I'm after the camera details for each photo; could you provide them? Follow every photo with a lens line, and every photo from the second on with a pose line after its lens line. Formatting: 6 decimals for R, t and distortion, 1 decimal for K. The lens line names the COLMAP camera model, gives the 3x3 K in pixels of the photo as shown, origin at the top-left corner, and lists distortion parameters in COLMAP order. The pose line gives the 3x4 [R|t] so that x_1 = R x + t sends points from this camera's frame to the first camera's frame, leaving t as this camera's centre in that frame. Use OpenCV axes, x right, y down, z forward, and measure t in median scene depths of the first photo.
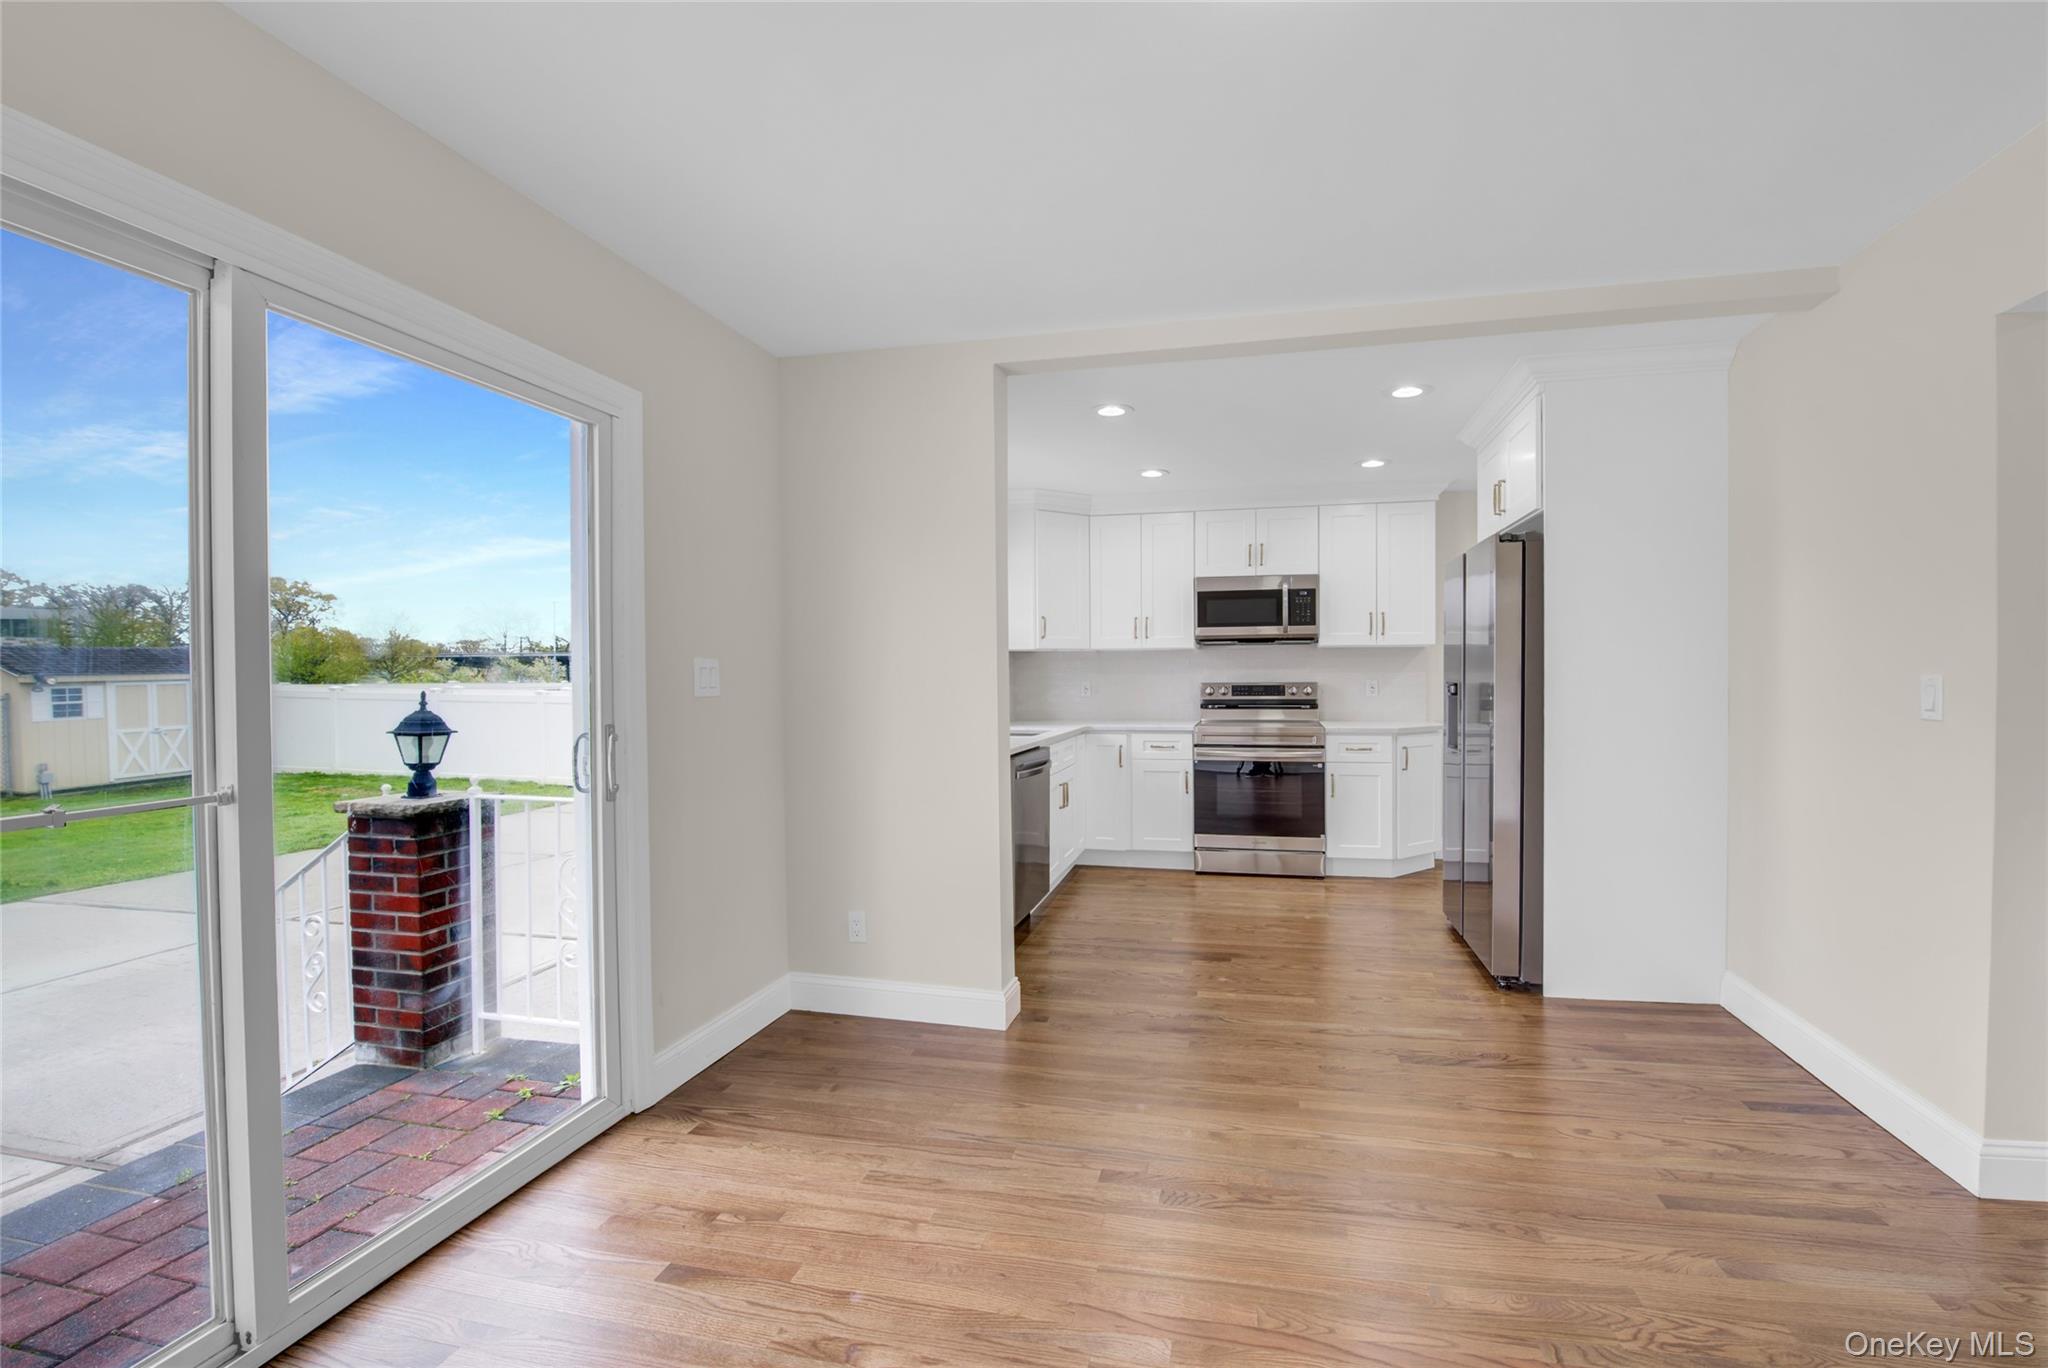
lens RADIAL K [[907.4, 0, 1024.0], [0, 907.4, 684.0], [0, 0, 1]] dist [-0.001299, -0.000085]
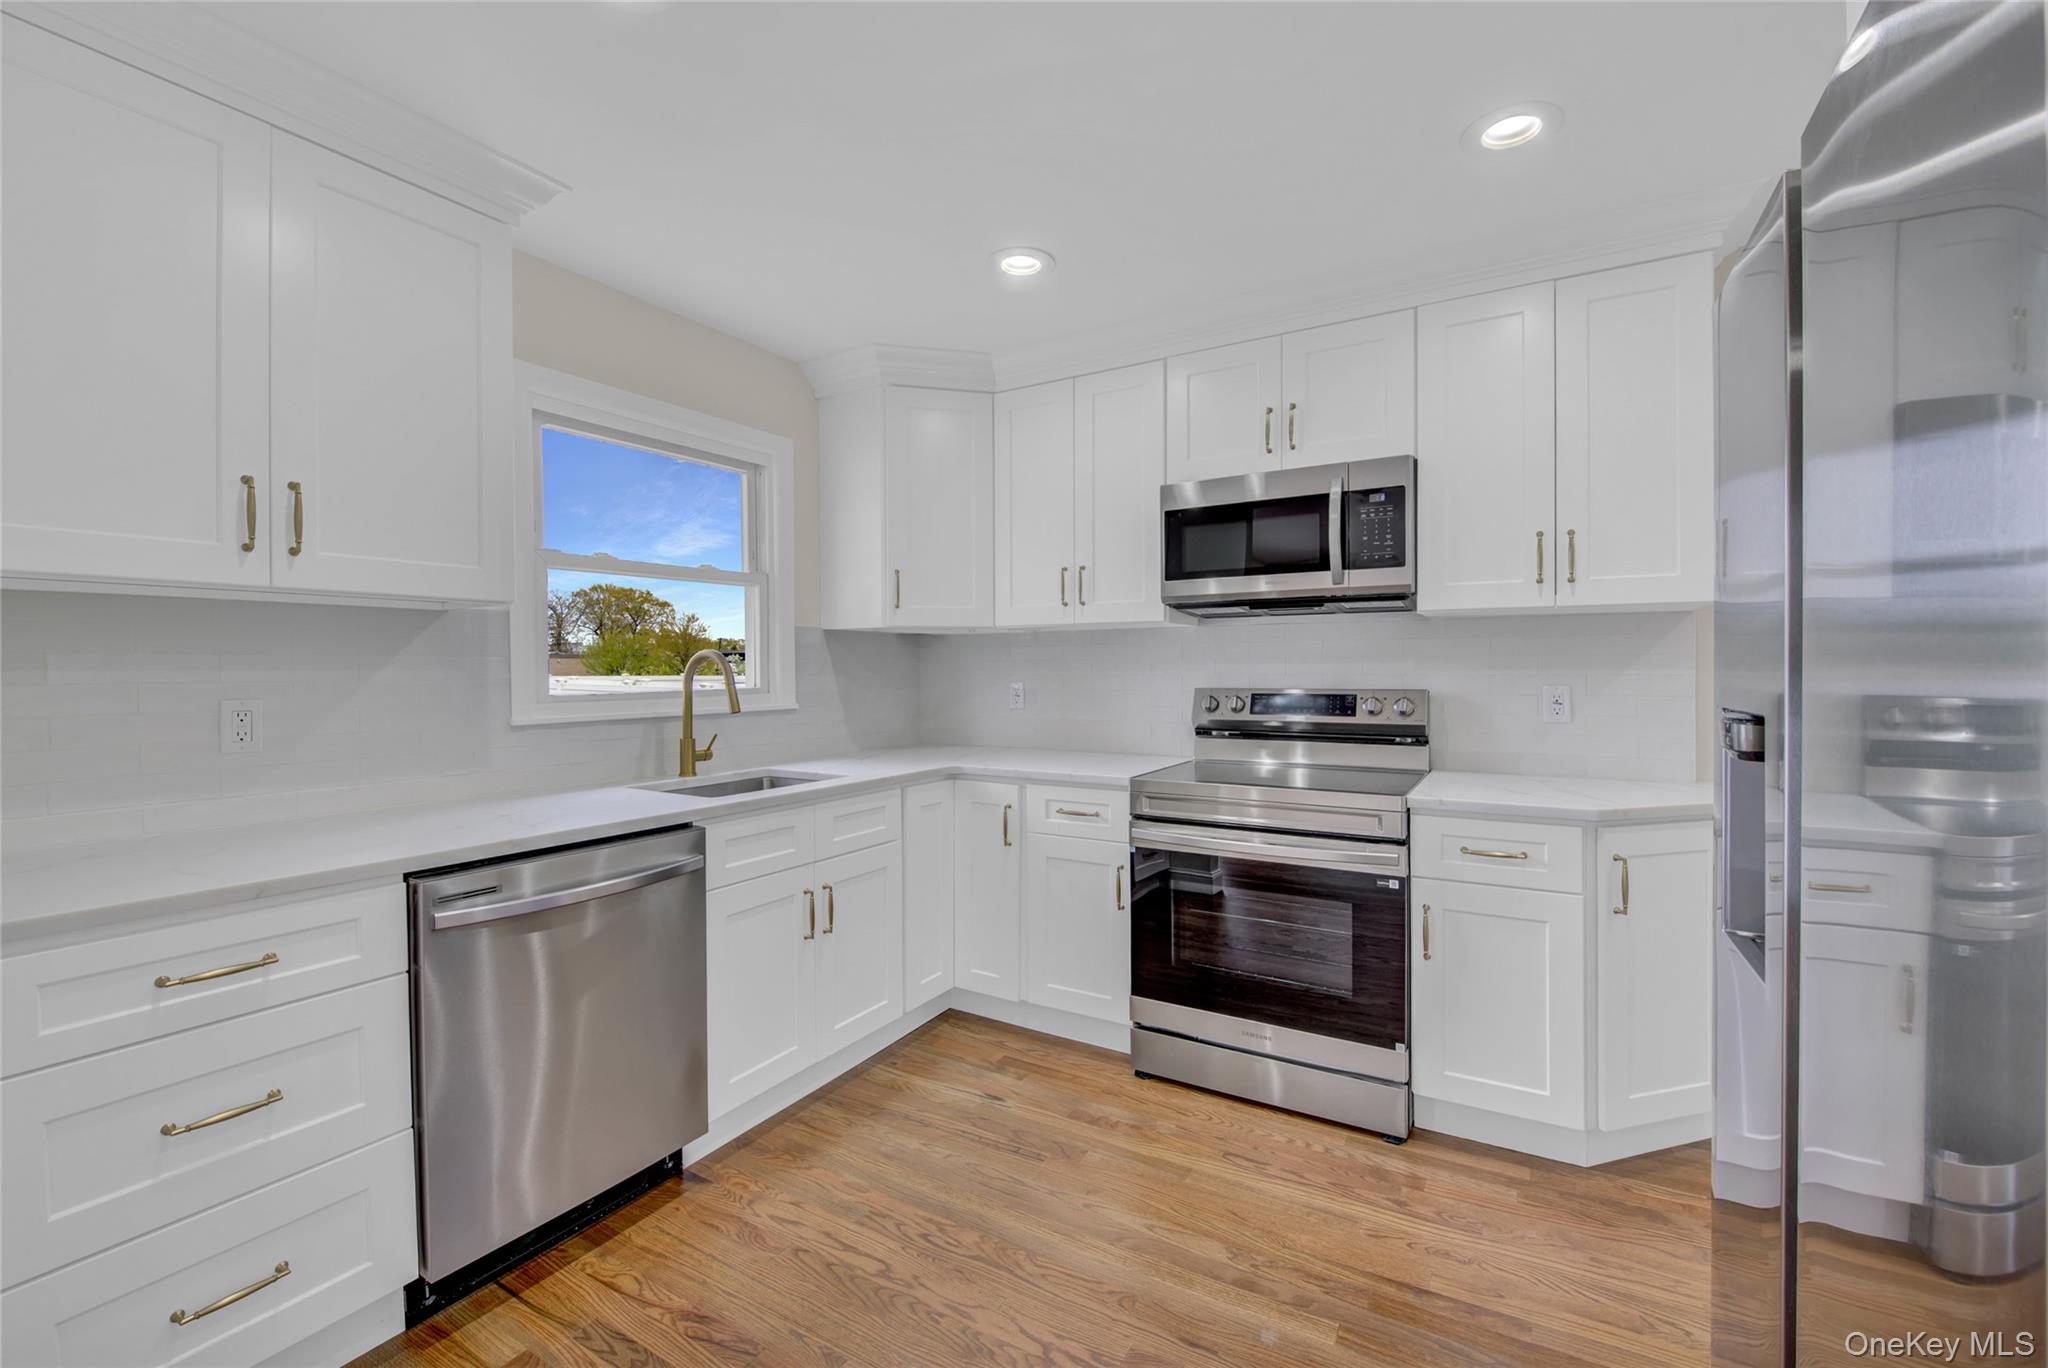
lens RADIAL K [[824.3, 0, 1032.4], [0, 824.3, 669.6], [0, 0, 1]] dist [0.000157, -0.000078]
pose [[0.951798, 0.005067, -0.306683, 0.266750], [-0.008355, 0.999921, -0.009411, -0.007101], [0.306611, 0.011520, 0.951765, 0.540566]]
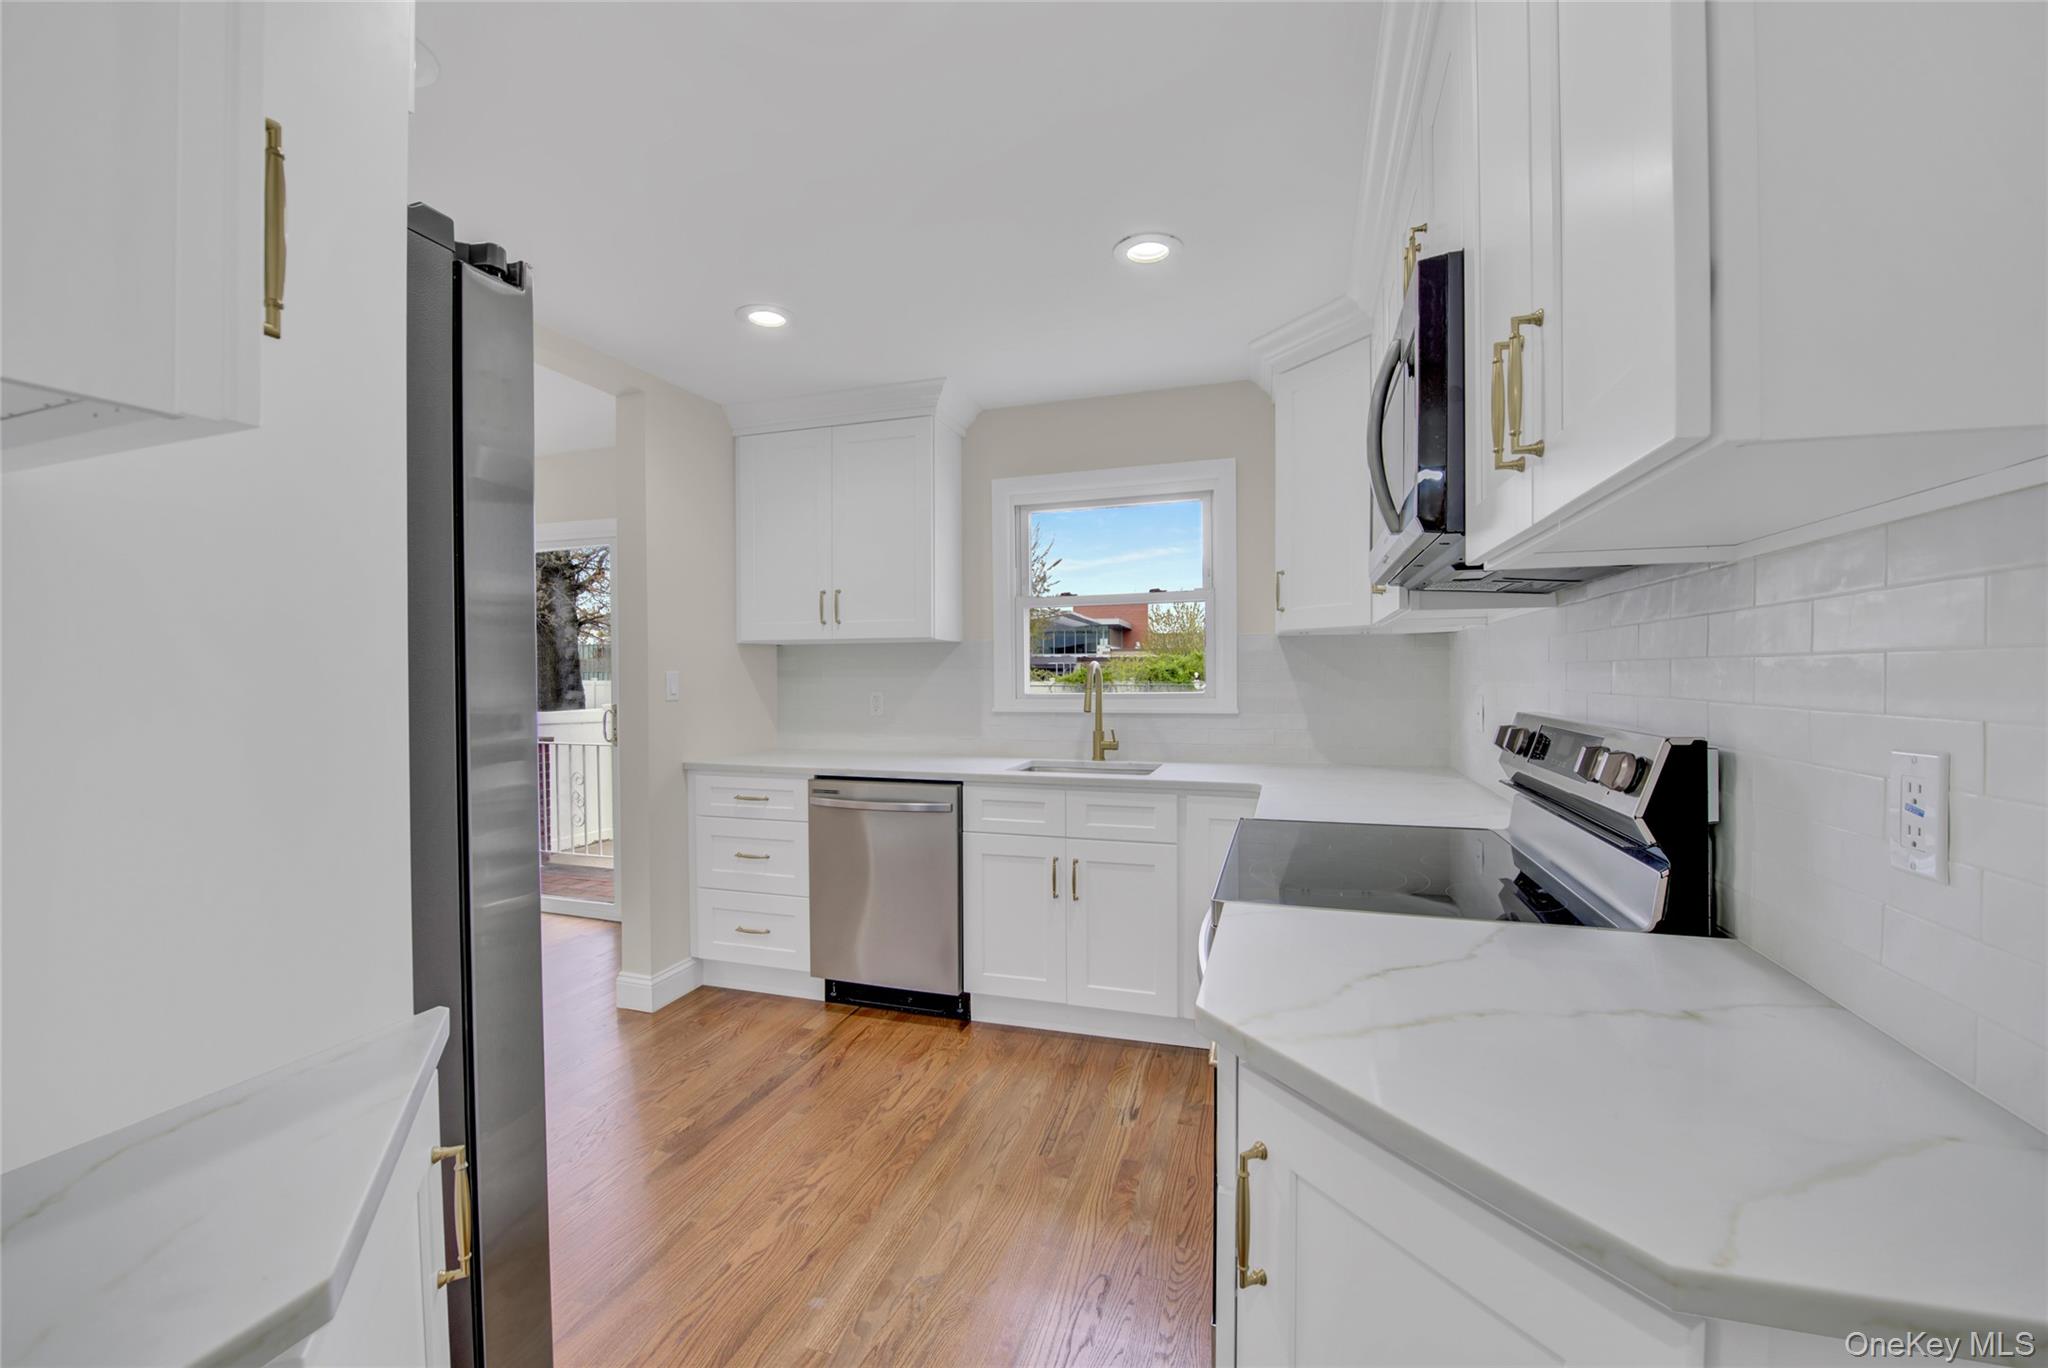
lens RADIAL K [[835.0, 0, 1024.0], [0, 835.0, 684.0], [0, 0, 1]] dist [-0.019619, -0.000036]
pose [[-0.074200, 0.010596, -0.997187, 0.768487], [-0.011305, 0.999870, 0.011465, -0.014324], [0.997179, 0.012124, -0.074070, 1.234537]]
